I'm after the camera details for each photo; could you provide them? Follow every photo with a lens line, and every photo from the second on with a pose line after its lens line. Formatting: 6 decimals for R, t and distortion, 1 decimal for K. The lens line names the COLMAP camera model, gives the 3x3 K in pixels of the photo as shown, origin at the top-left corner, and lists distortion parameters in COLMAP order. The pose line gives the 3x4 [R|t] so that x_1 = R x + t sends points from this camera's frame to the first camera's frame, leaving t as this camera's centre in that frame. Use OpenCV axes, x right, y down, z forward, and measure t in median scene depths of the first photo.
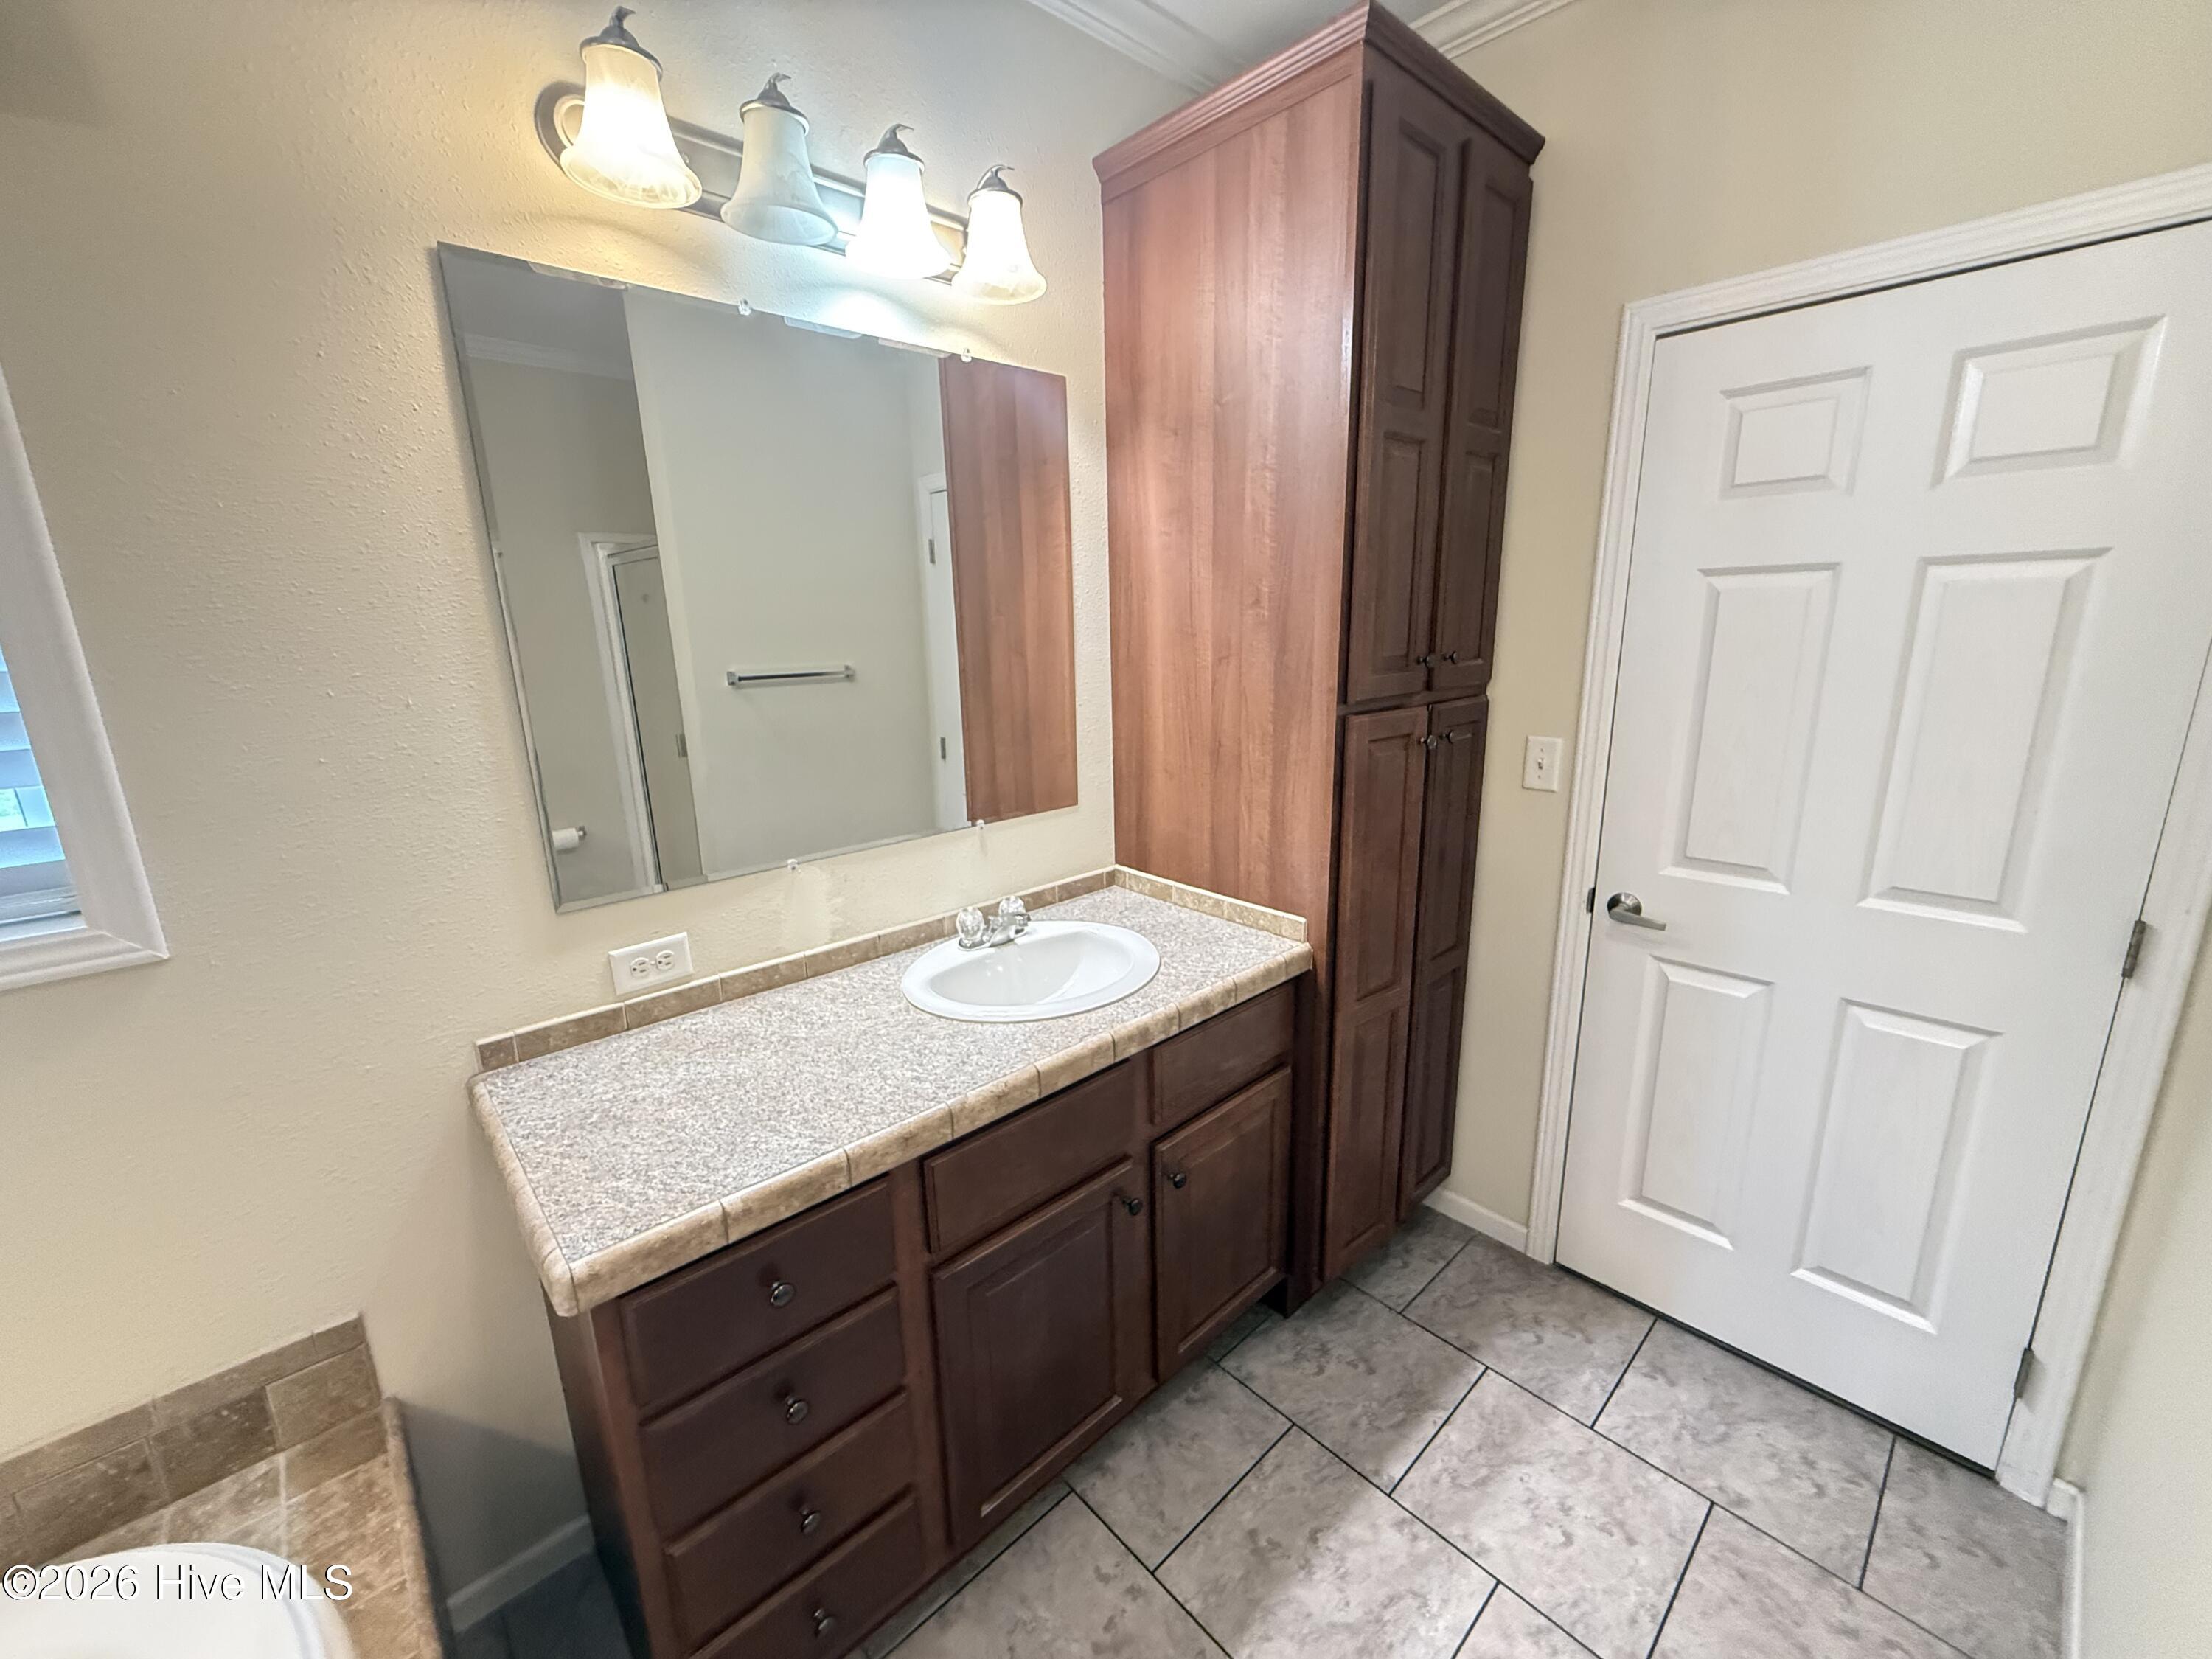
lens RADIAL K [[880.4, 0, 1105.8], [0, 880.4, 822.0], [0, 0, 1]] dist [0.002300, -0.000427]
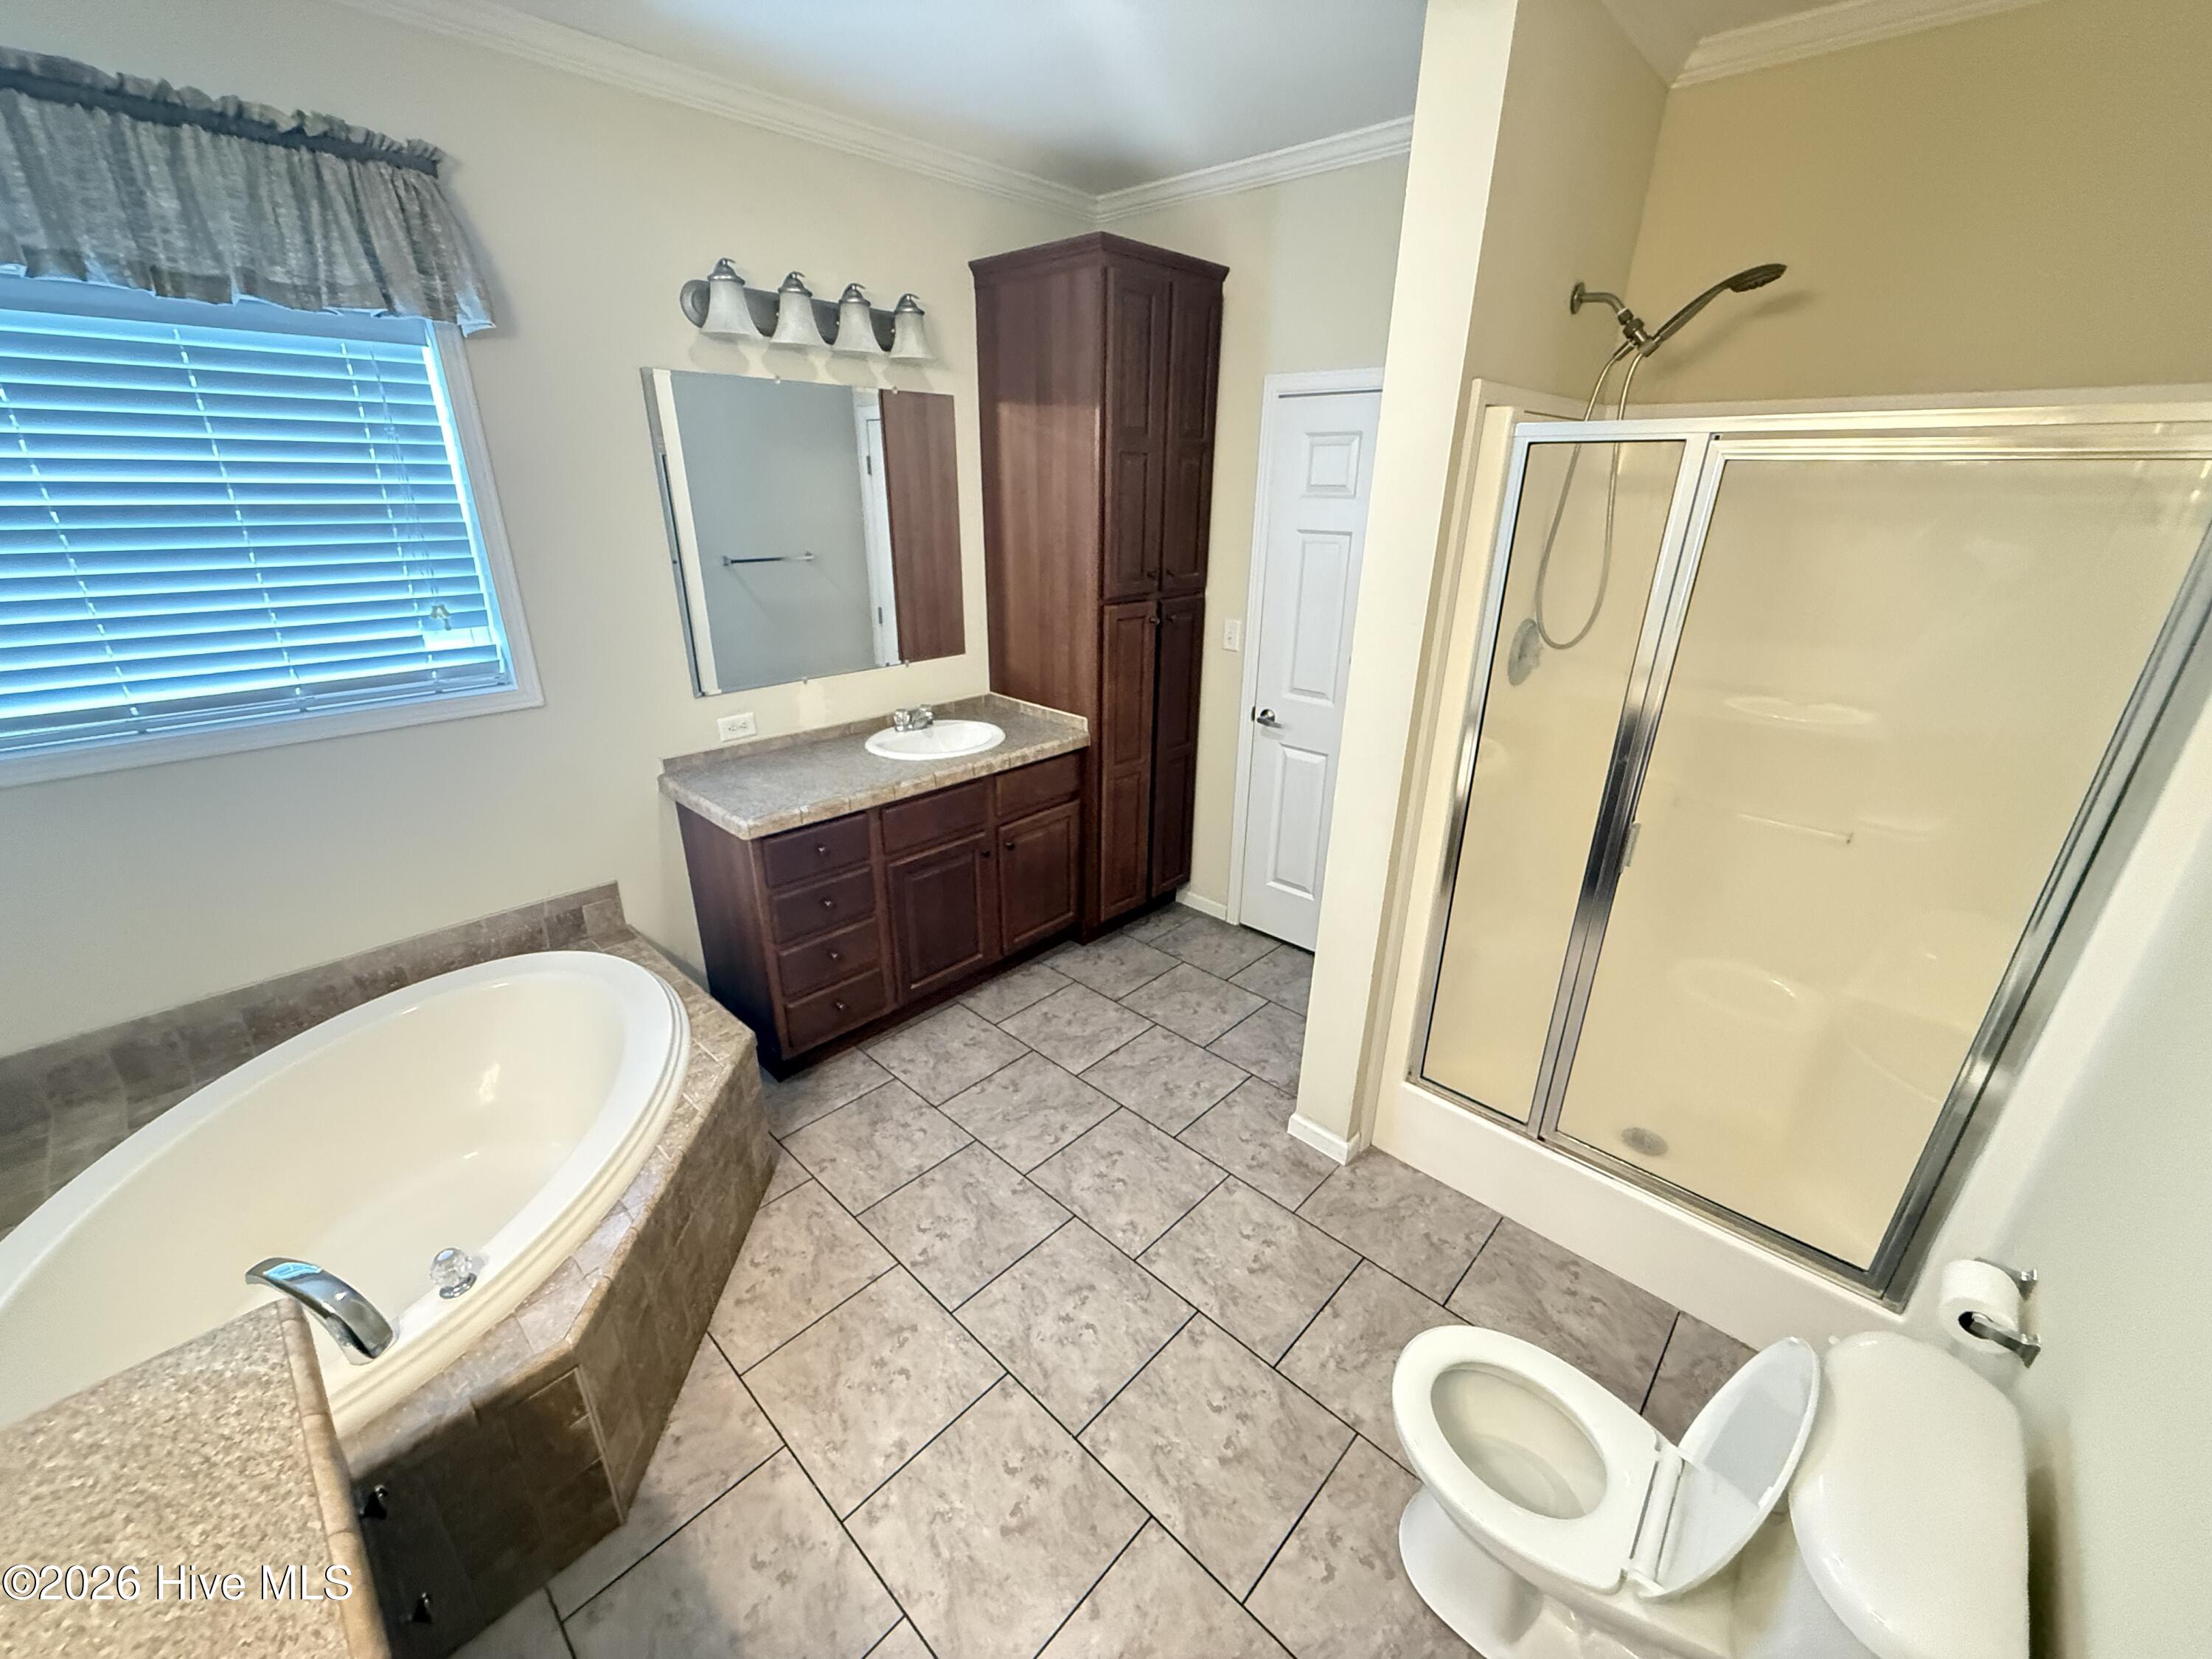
lens RADIAL K [[880.4, 0, 1099.3], [0, 880.4, 828.8], [0, 0, 1]] dist [0.002300, -0.000427]
pose [[0.997623, 0.009656, 0.068224, 0.129465], [-0.019956, 0.988187, 0.151950, 0.059091], [-0.065950, -0.152951, 0.986031, -0.847103]]
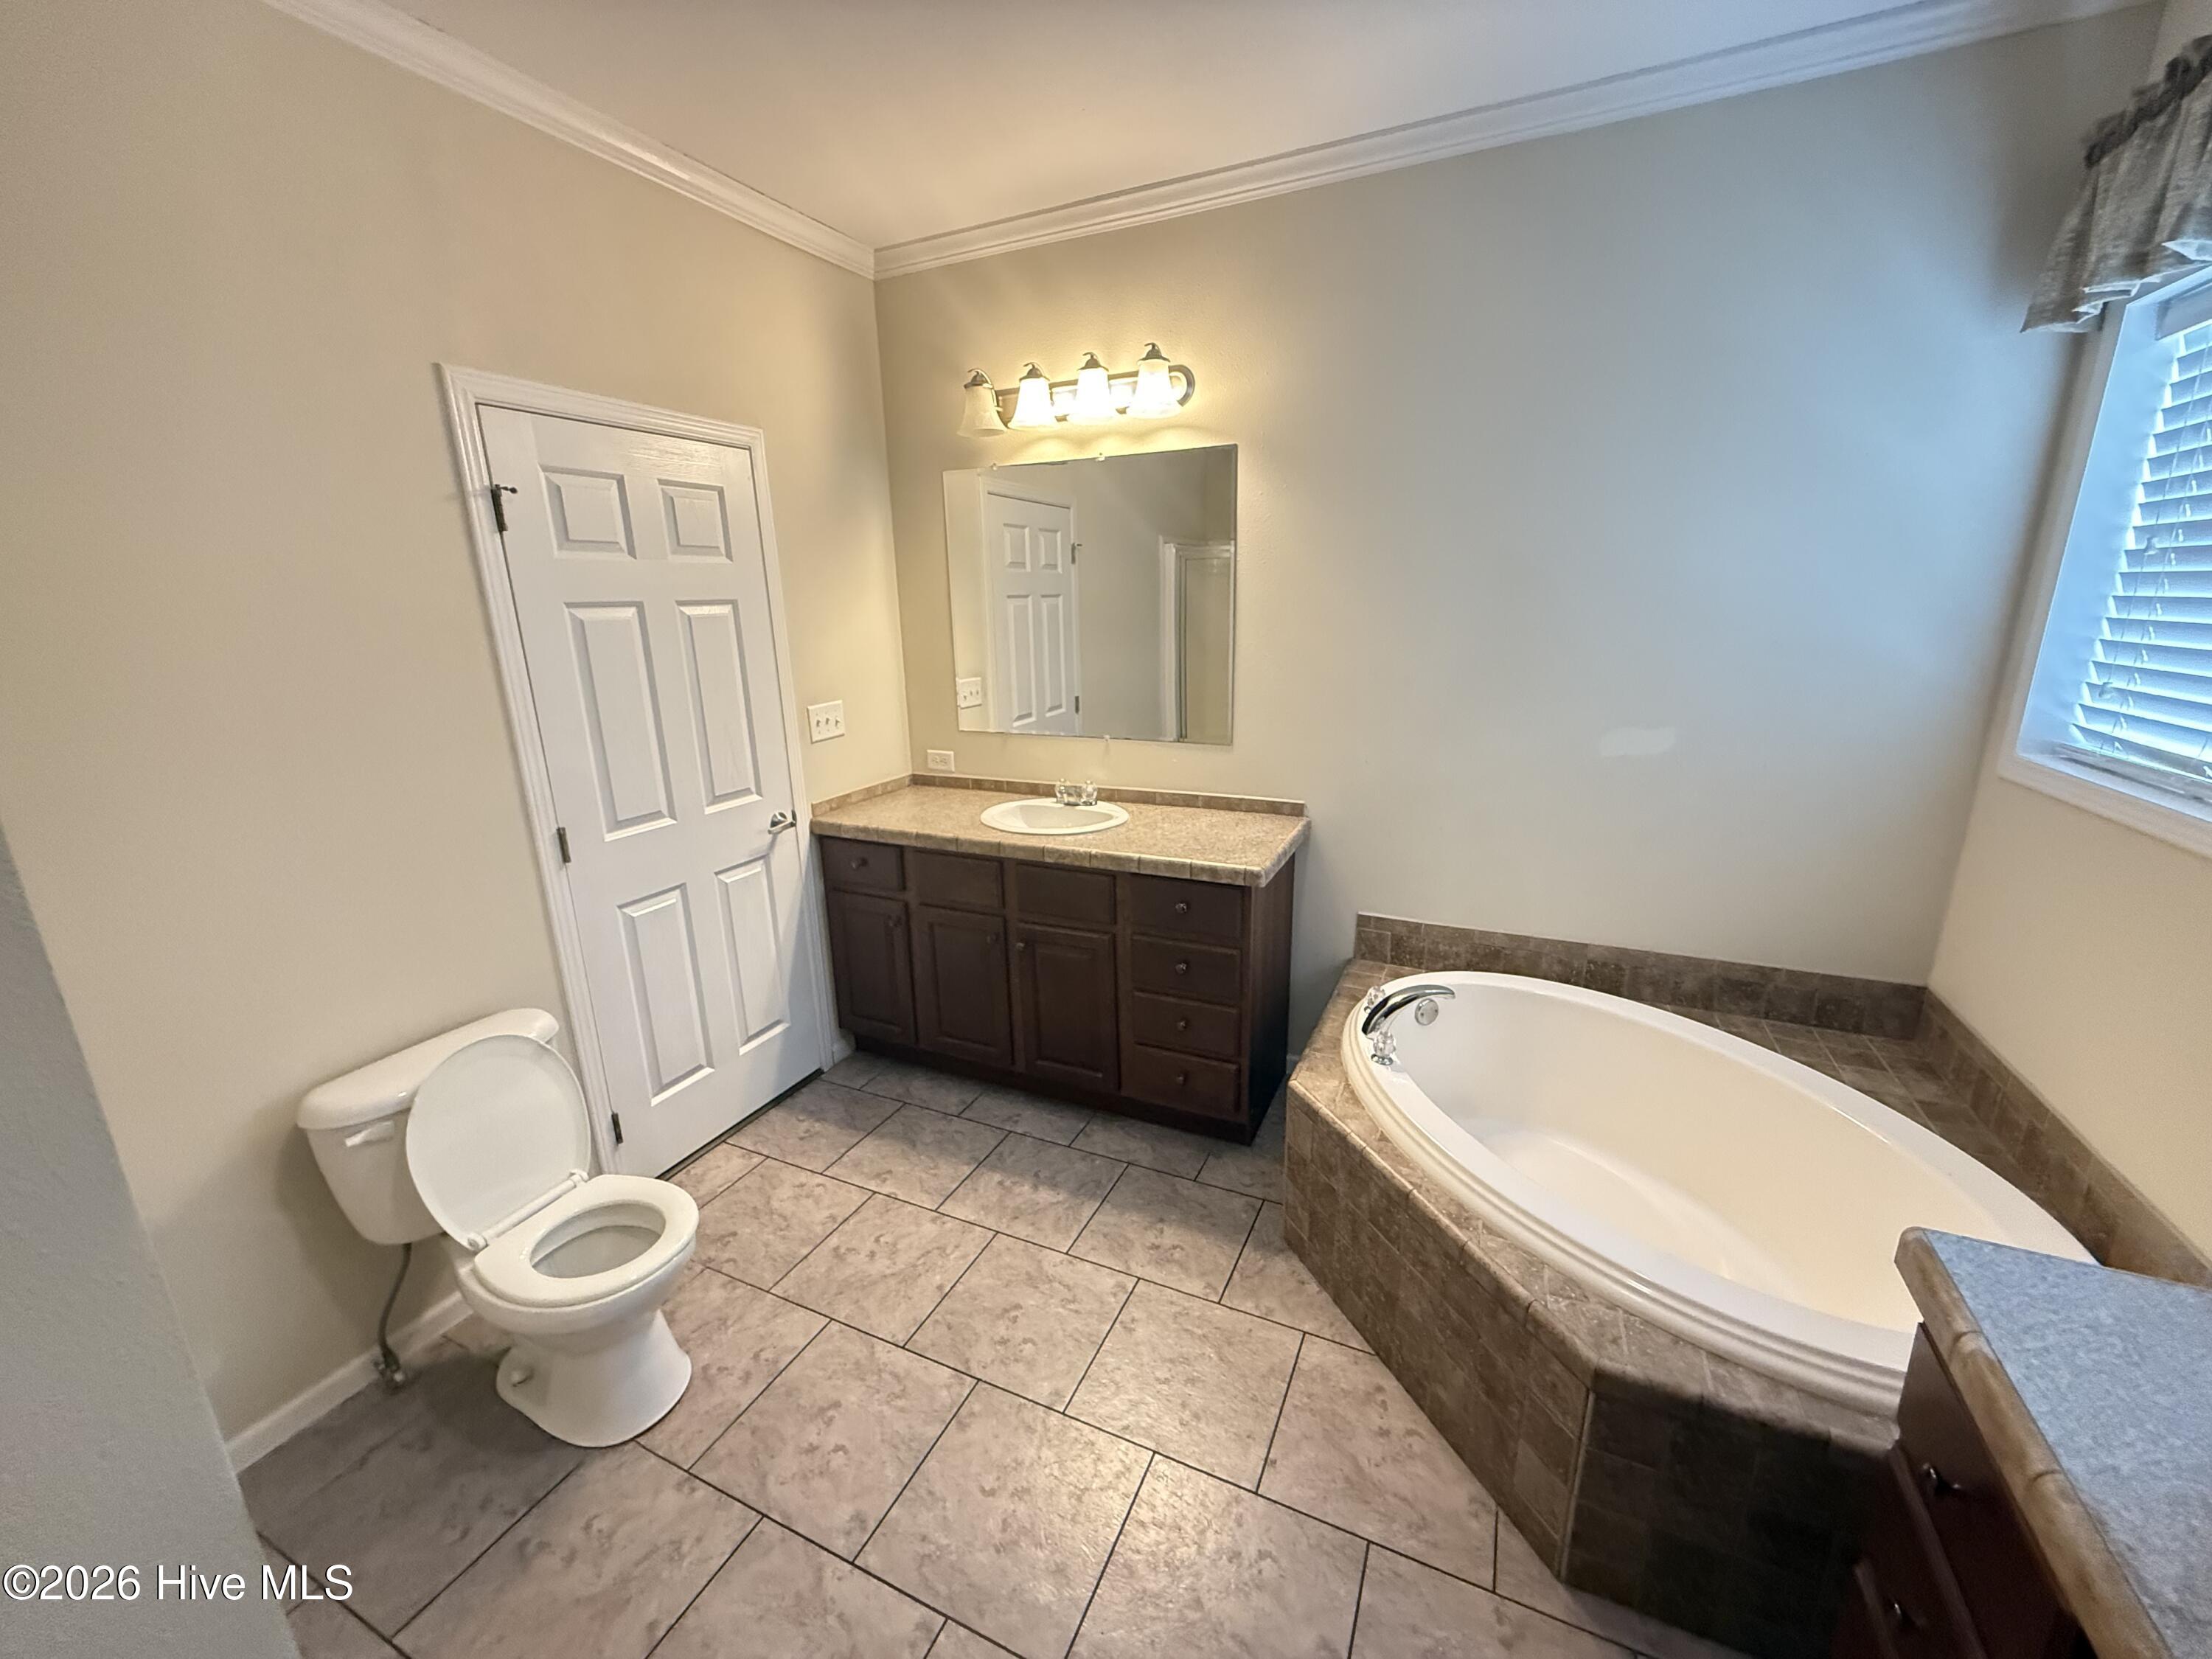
lens RADIAL K [[880.4, 0, 1099.6], [0, 880.4, 827.7], [0, 0, 1]] dist [0.002300, -0.000427]
pose [[-0.927900, 0.136293, -0.347023, 0.322349], [-0.043183, 0.885232, 0.463141, -0.199783], [0.370319, 0.444734, -0.815521, 0.674634]]
